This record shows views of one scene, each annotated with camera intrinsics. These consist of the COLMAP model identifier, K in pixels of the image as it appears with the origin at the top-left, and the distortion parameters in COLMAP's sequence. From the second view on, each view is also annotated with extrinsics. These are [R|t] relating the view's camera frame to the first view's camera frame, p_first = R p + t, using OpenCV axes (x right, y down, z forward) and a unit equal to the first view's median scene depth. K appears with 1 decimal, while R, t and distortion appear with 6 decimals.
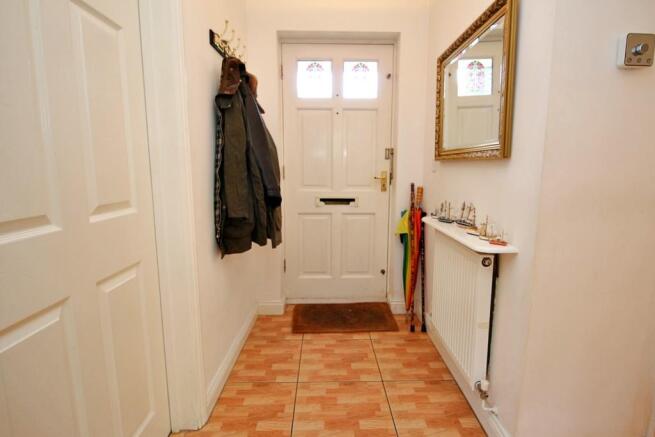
lens RADIAL K [[379.0, 0, 327.5], [0, 379.0, 218.5], [0, 0, 1]] dist [0.004158, 0.000589]
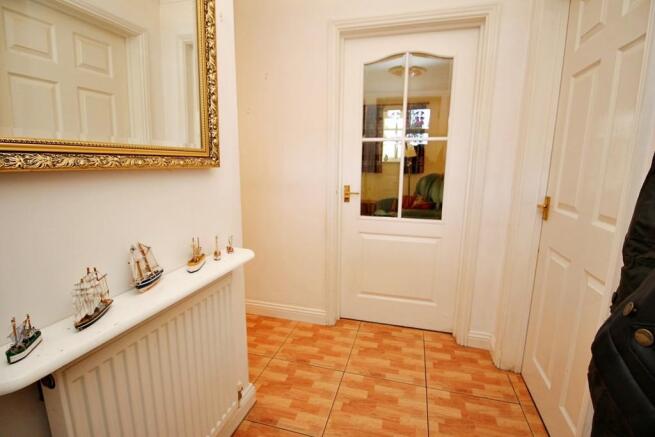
lens RADIAL K [[305.0, 0, 327.5], [0, 305.0, 218.5], [0, 0, 1]] dist [0.000097, 0.000009]
pose [[-0.958151, -0.059437, 0.280024, -0.029703], [0.036360, 0.945016, 0.324997, -0.292946], [-0.283944, 0.321578, -0.903307, 1.801644]]
